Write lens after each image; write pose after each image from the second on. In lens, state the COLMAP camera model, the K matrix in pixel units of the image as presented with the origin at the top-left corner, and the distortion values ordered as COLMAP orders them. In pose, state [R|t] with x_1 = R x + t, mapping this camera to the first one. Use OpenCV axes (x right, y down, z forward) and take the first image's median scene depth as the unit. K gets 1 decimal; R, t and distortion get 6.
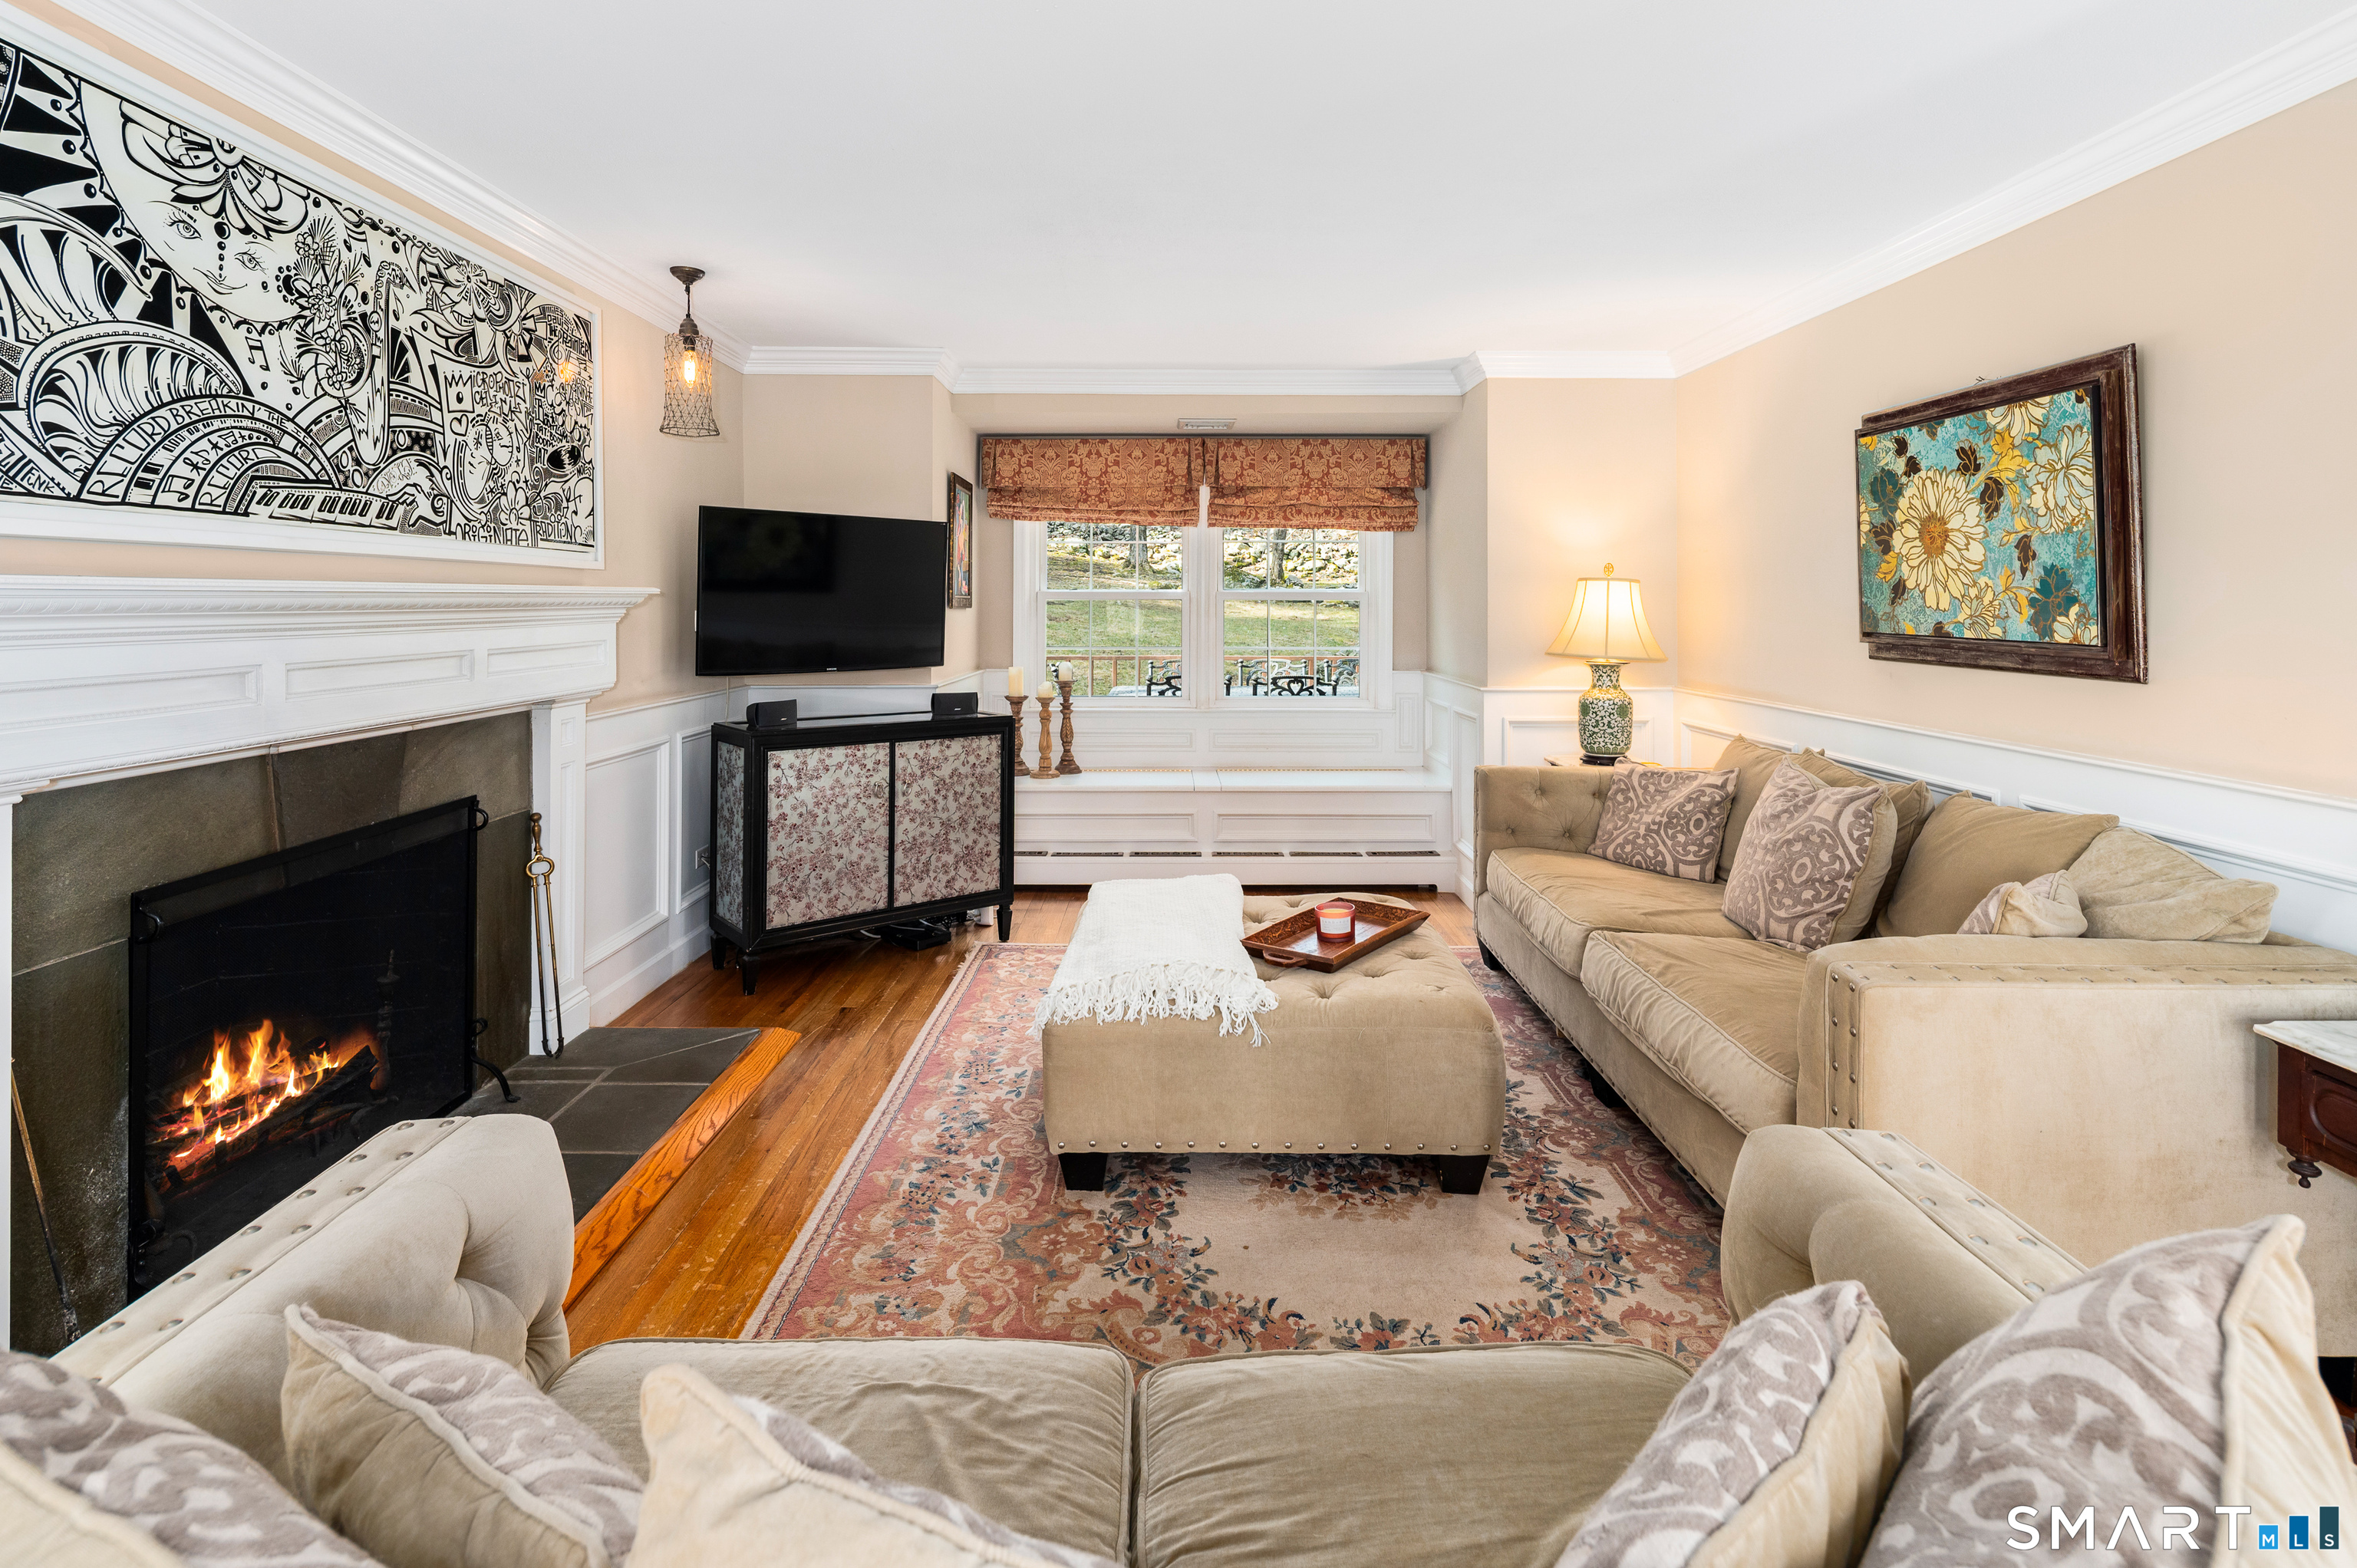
lens RADIAL K [[1151.5, 0, 1191.0], [0, 1151.5, 644.2], [0, 0, 1]] dist [0.007552, -0.005737]
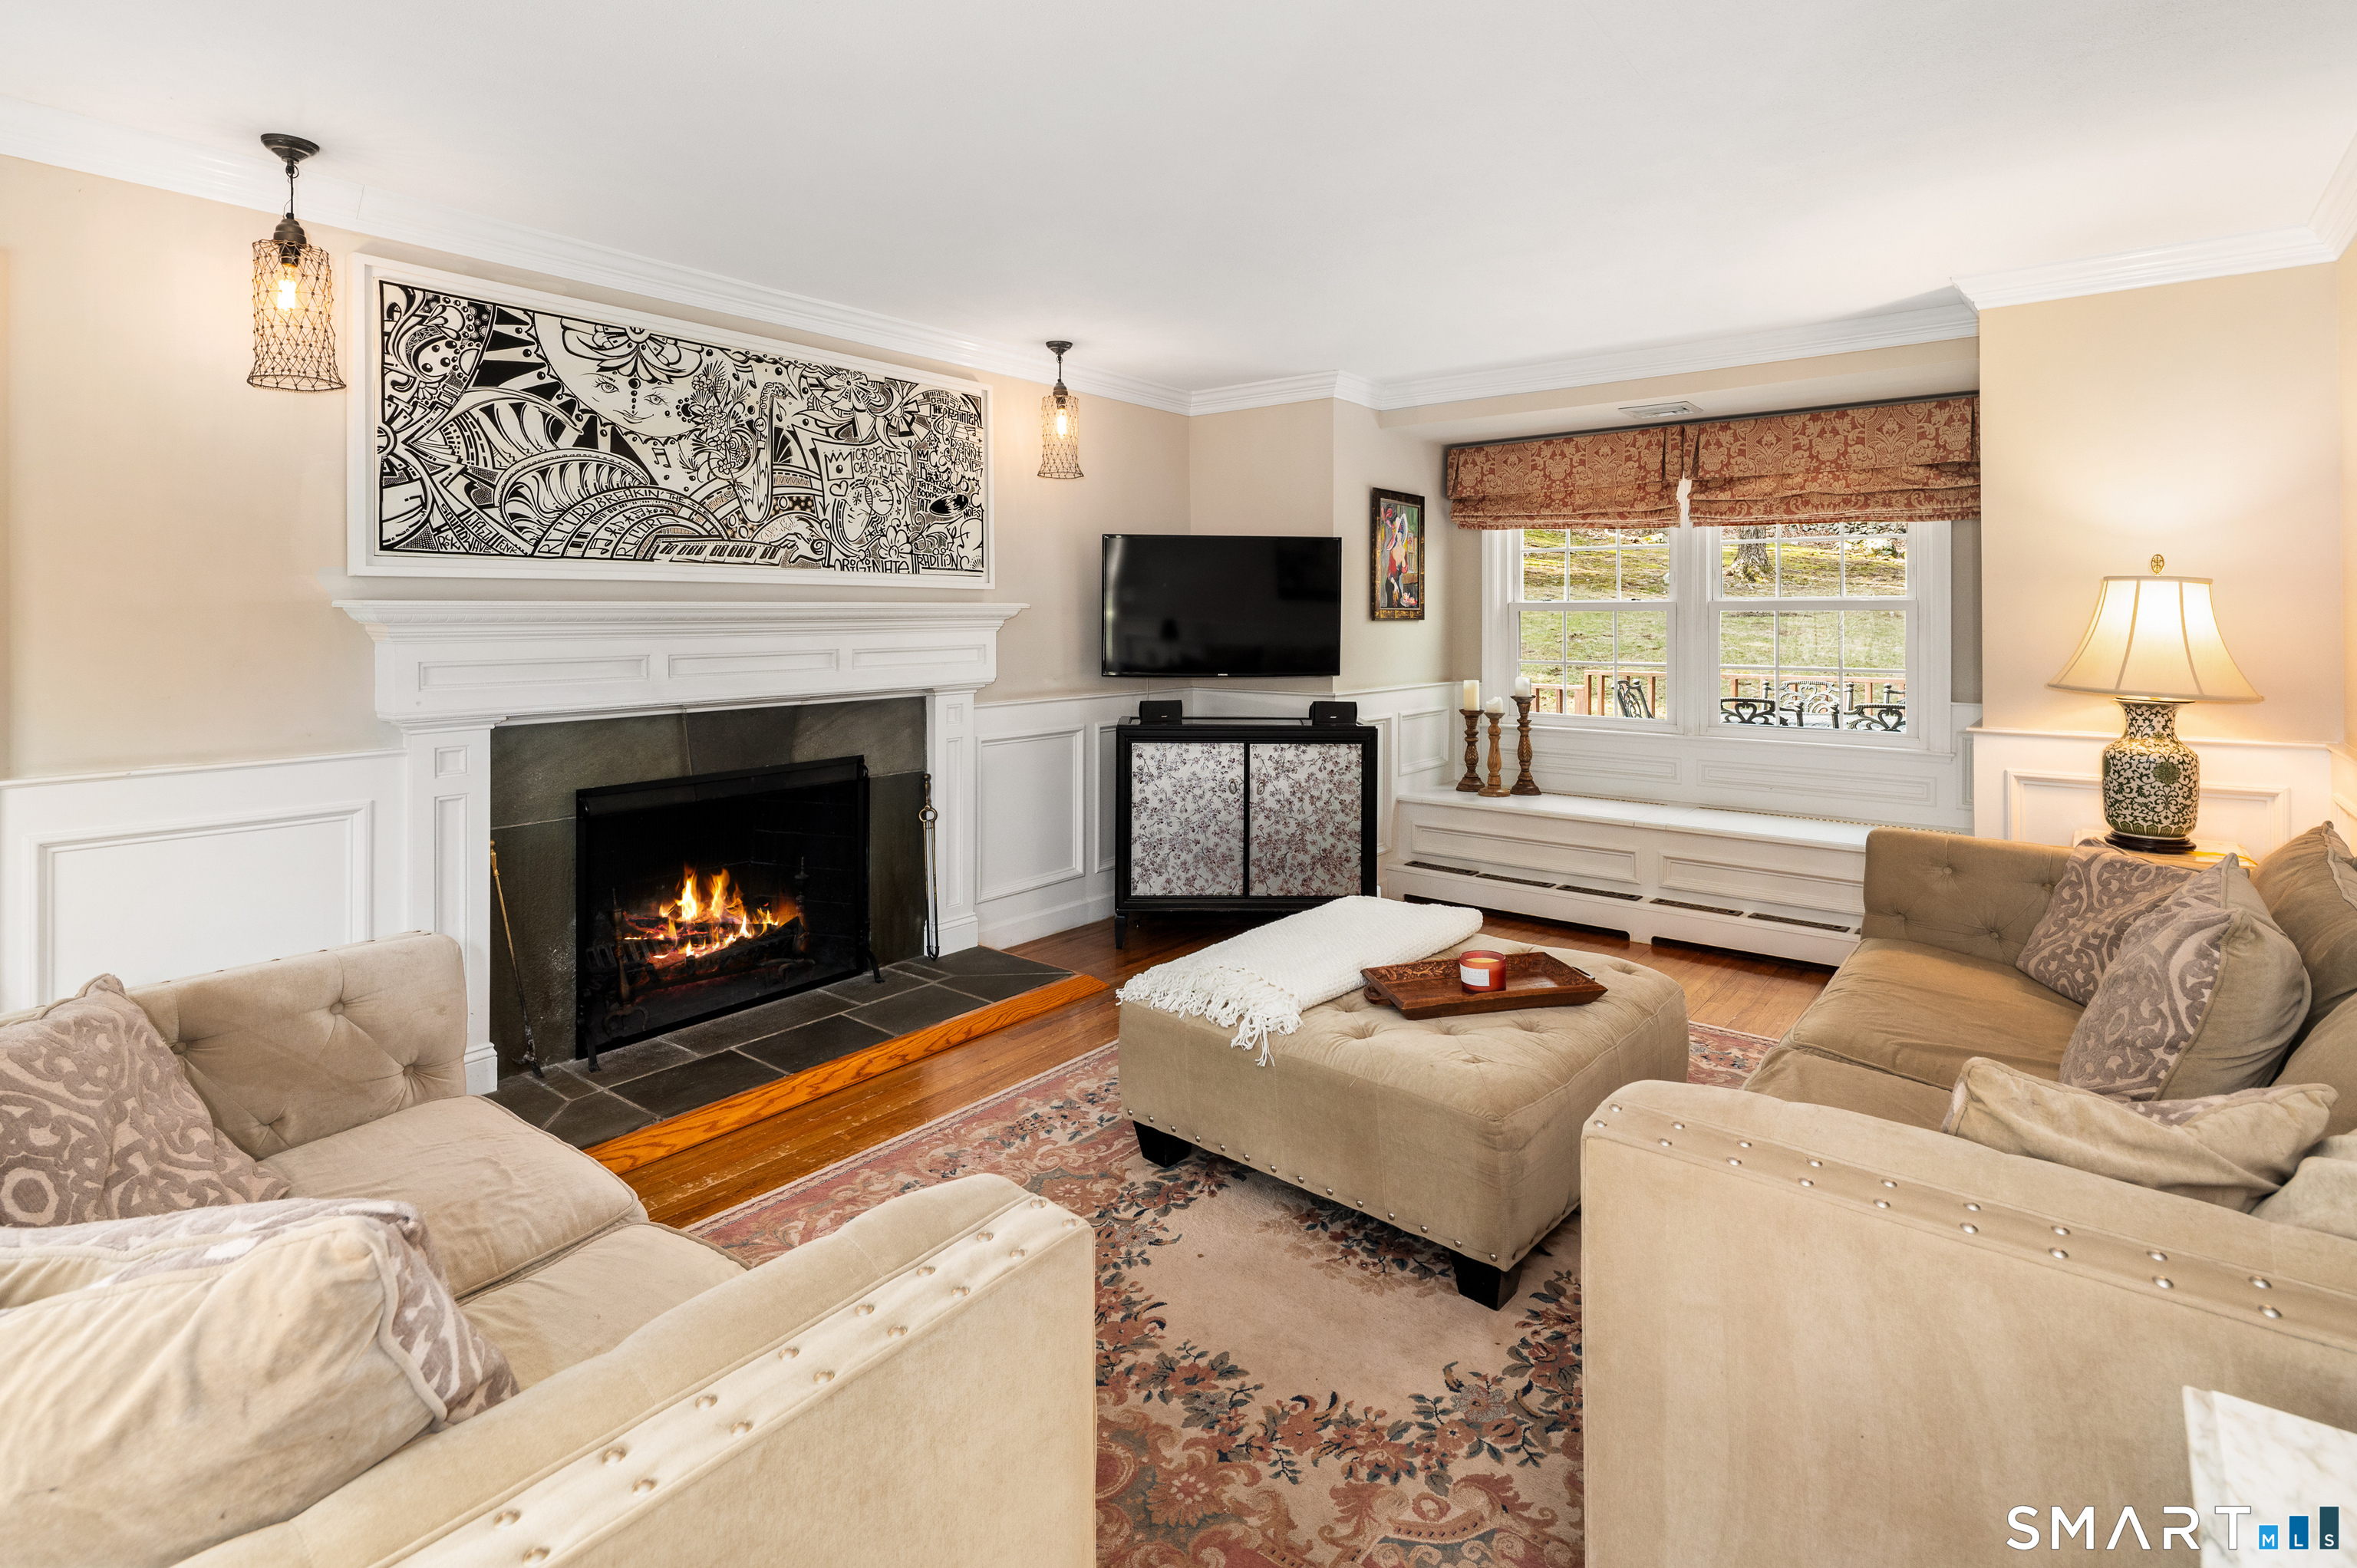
lens RADIAL K [[1151.5, 0, 1179.7], [0, 1151.5, 654.1], [0, 0, 1]] dist [0.007552, -0.005737]
pose [[0.776568, 0.019298, -0.629737, 0.546446], [-0.020503, 0.999775, 0.005354, -0.005126], [0.629699, 0.008754, 0.776790, 0.169257]]
